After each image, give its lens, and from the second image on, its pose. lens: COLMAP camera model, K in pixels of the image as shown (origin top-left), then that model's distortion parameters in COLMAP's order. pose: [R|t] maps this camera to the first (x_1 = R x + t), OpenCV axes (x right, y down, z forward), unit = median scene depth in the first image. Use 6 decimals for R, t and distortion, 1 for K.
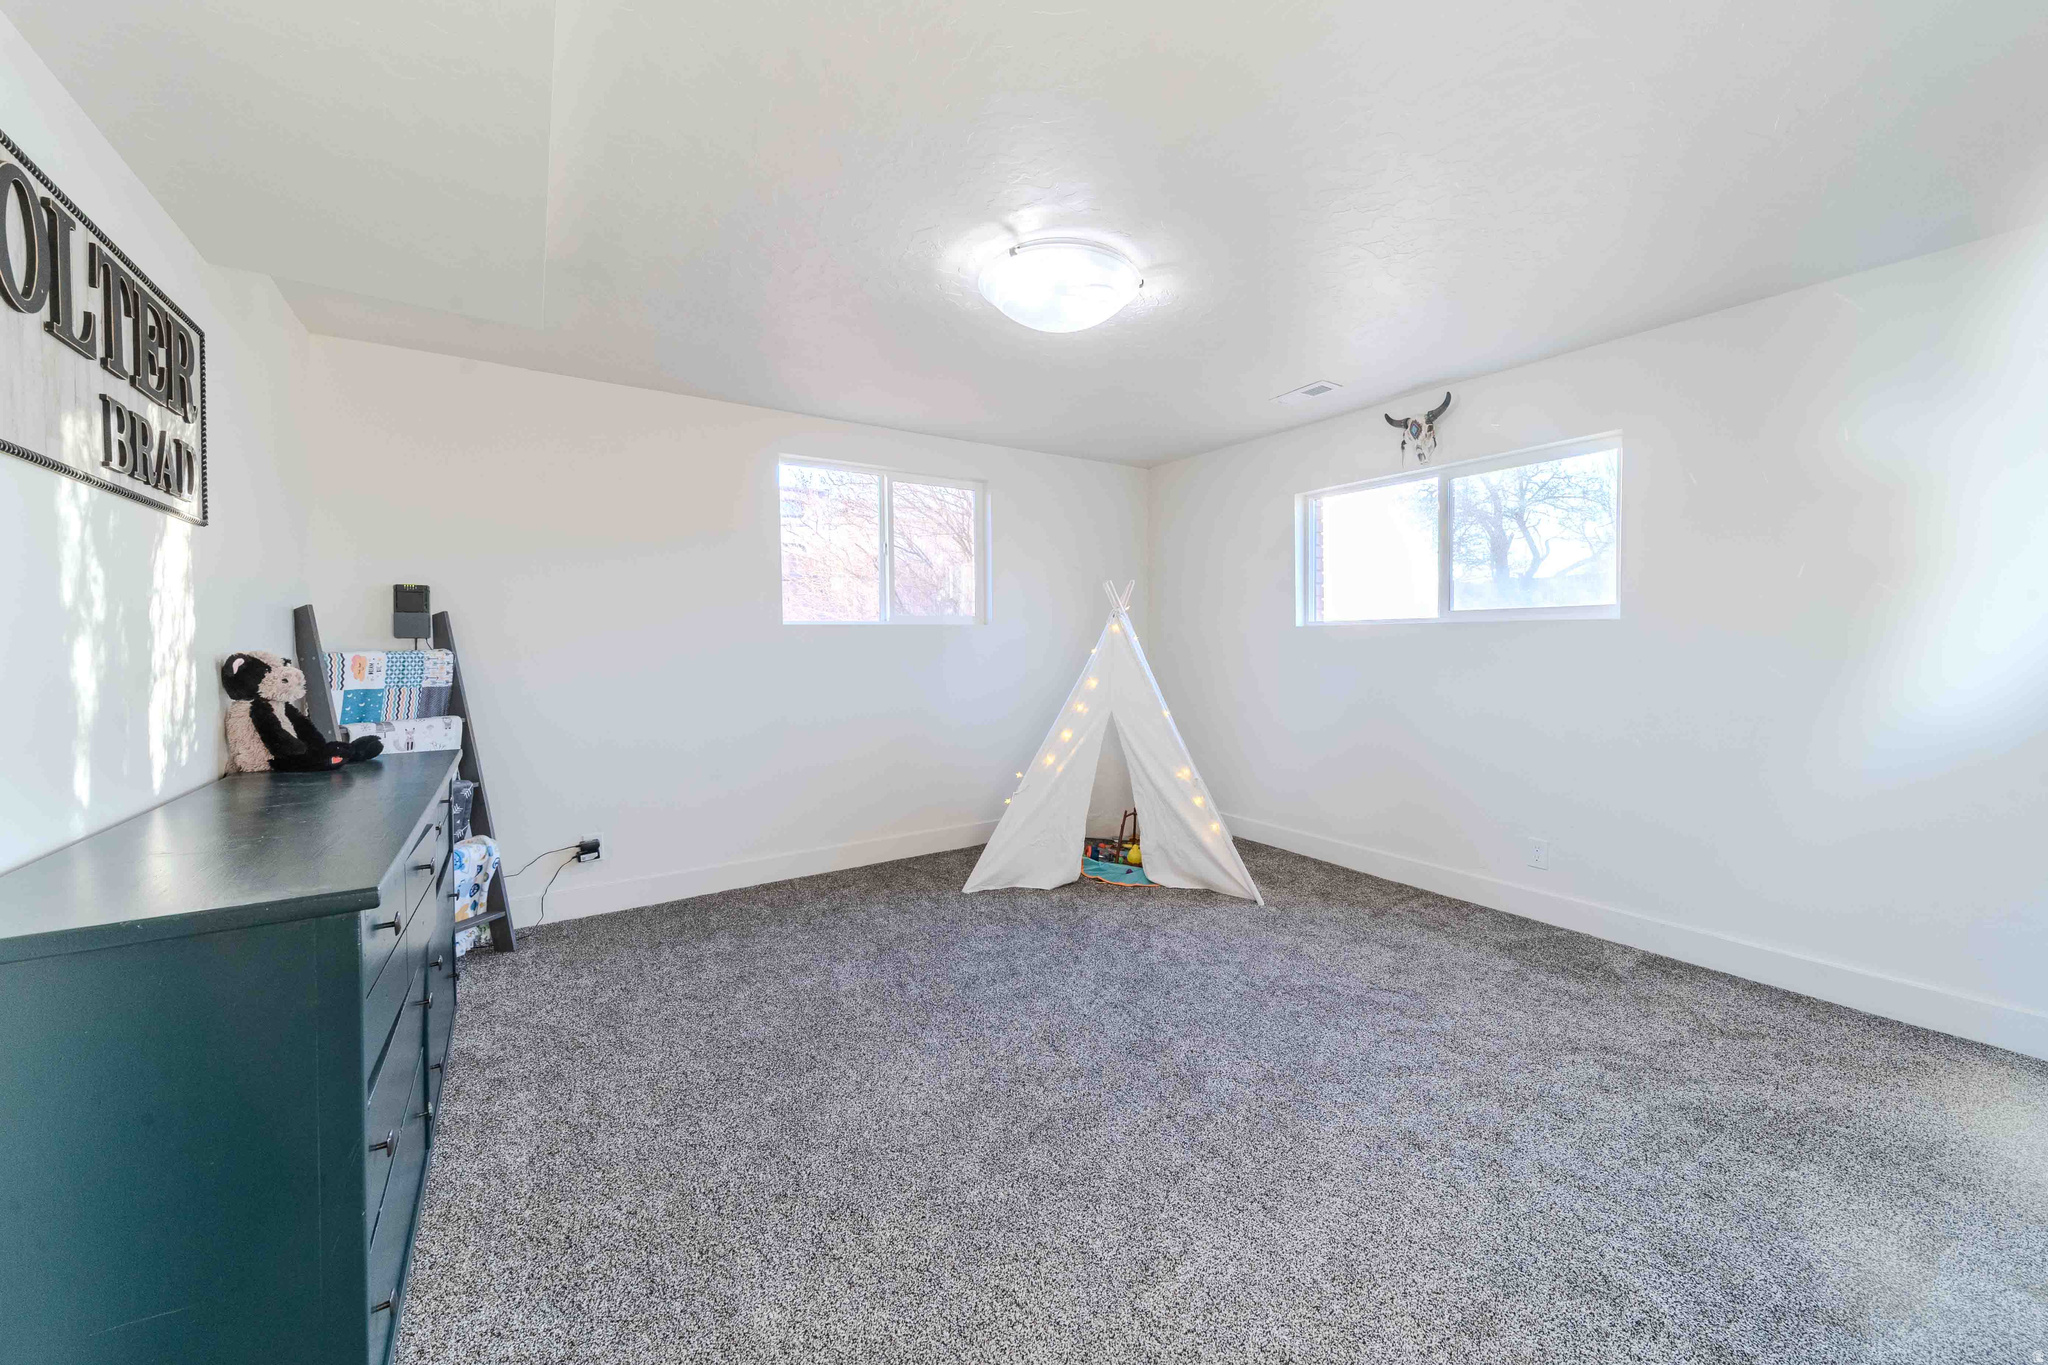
lens RADIAL K [[722.4, 0, 1016.0], [0, 722.4, 684.4], [0, 0, 1]] dist [0.000818, -0.001640]
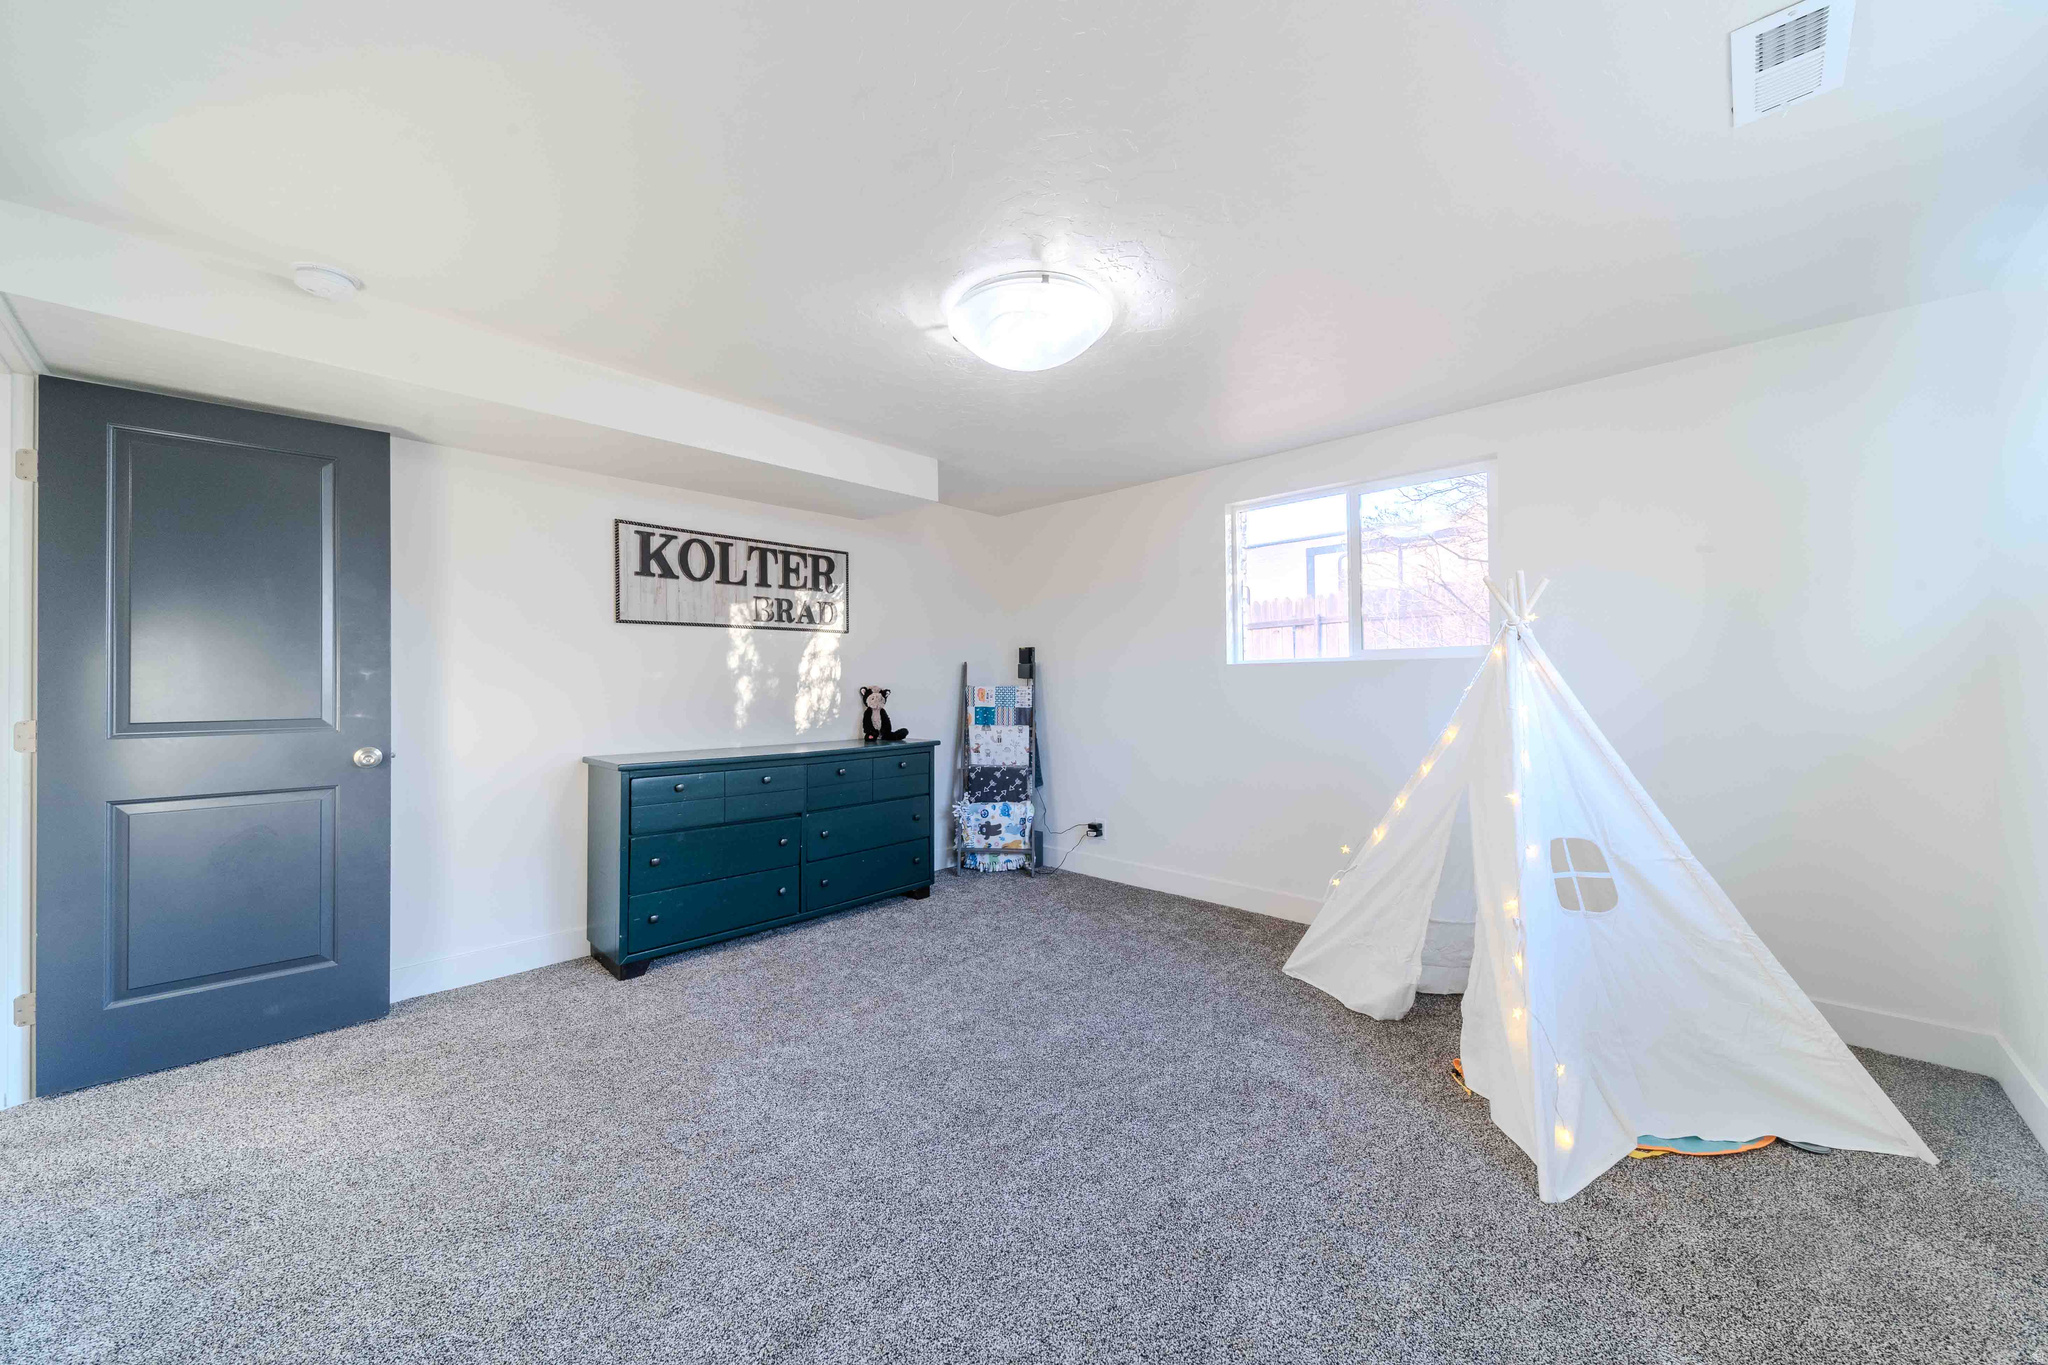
lens RADIAL K [[722.4, 0, 1016.0], [0, 722.4, 684.4], [0, 0, 1]] dist [0.000818, -0.001640]
pose [[0.300378, 0.011783, -0.953747, 0.772206], [-0.052295, 0.998623, -0.004133, -0.042132], [0.952386, 0.051117, 0.300581, 0.487369]]
